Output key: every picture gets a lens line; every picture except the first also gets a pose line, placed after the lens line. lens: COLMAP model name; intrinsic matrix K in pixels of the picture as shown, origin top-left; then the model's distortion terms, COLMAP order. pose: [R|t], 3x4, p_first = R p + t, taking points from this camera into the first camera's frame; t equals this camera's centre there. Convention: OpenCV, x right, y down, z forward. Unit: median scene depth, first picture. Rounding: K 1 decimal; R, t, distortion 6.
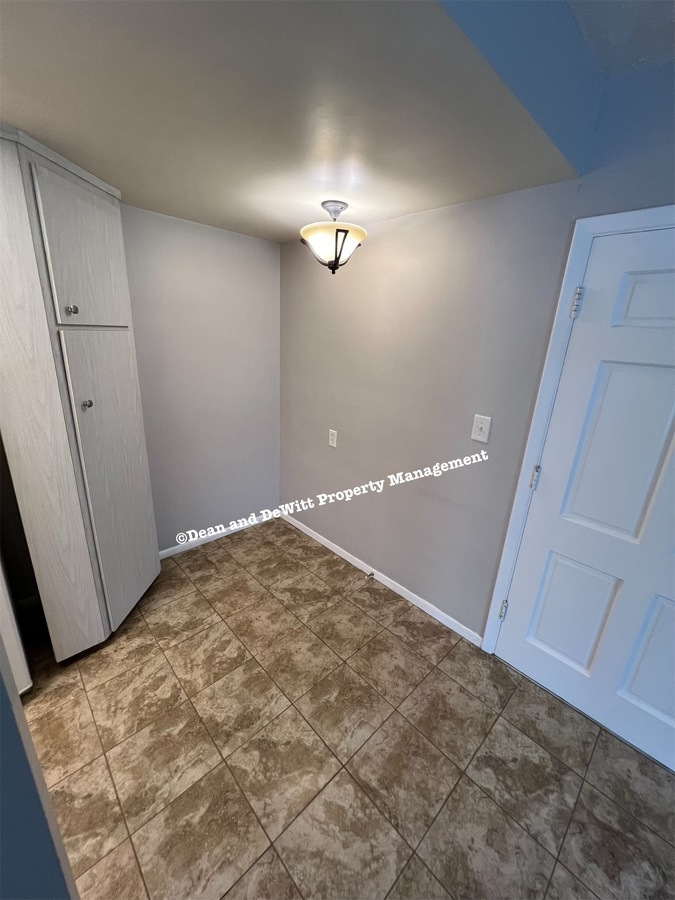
lens RADIAL K [[360.3, 0, 339.3], [0, 360.3, 446.1], [0, 0, 1]] dist [0.000758, 0.000252]
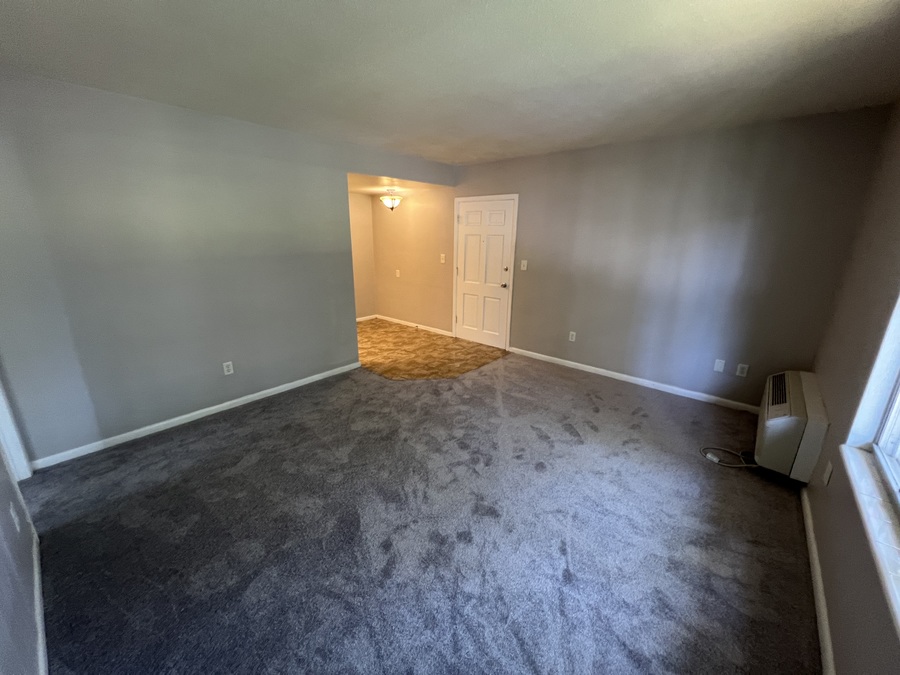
lens RADIAL K [[360.3, 0, 447.6], [0, 360.3, 335.8], [0, 0, 1]] dist [0.000758, 0.000252]
pose [[0.995488, -0.064542, 0.069549, 0.185952], [0.066144, 0.997590, -0.020979, 0.732520], [-0.068027, 0.025484, 0.997358, -2.241799]]
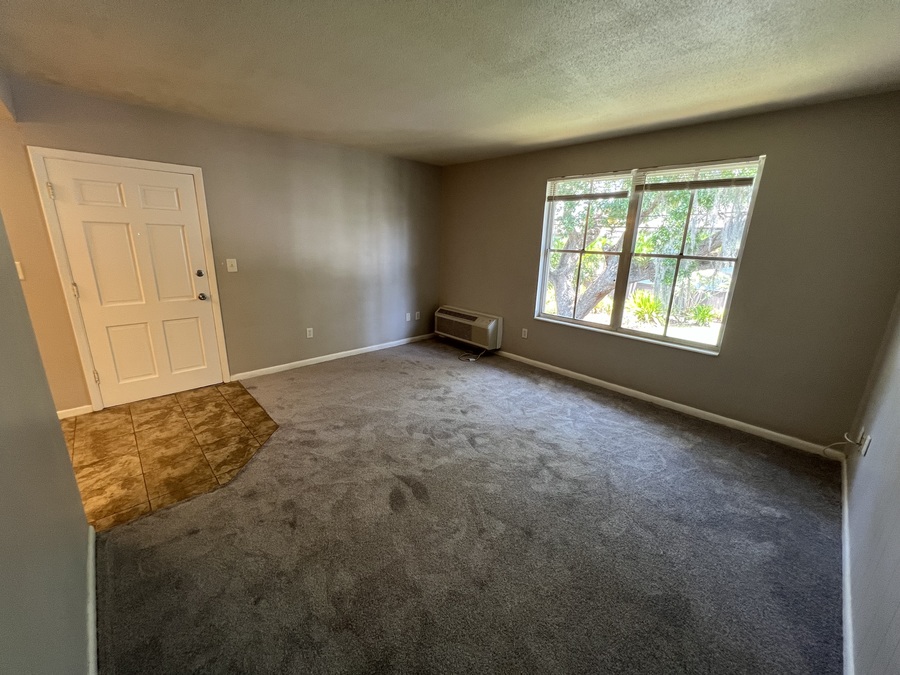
lens RADIAL K [[360.3, 0, 447.6], [0, 360.3, 335.8], [0, 0, 1]] dist [0.000758, 0.000252]
pose [[0.007710, -0.313940, 0.949412, -1.161293], [0.276553, 0.913078, 0.299679, 0.262030], [-0.960968, 0.260252, 0.093861, -0.834082]]
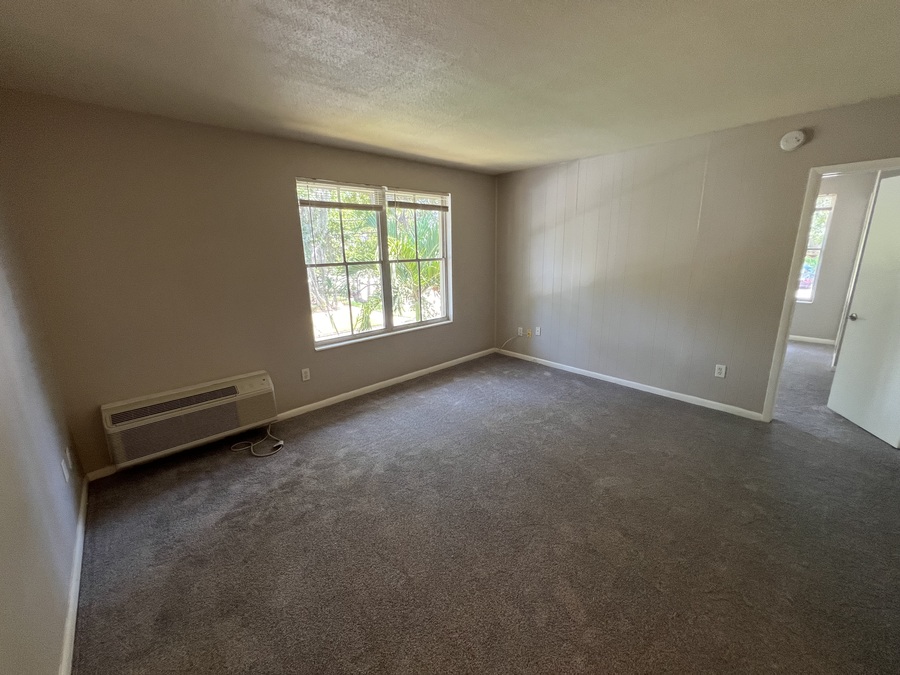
lens RADIAL K [[360.3, 0, 447.6], [0, 360.3, 335.8], [0, 0, 1]] dist [0.000758, 0.000252]
pose [[-0.999129, -0.036422, 0.020388, 0.600059], [-0.020424, 0.852594, 0.522175, -0.087705], [-0.036402, 0.521304, -0.852595, 0.514970]]
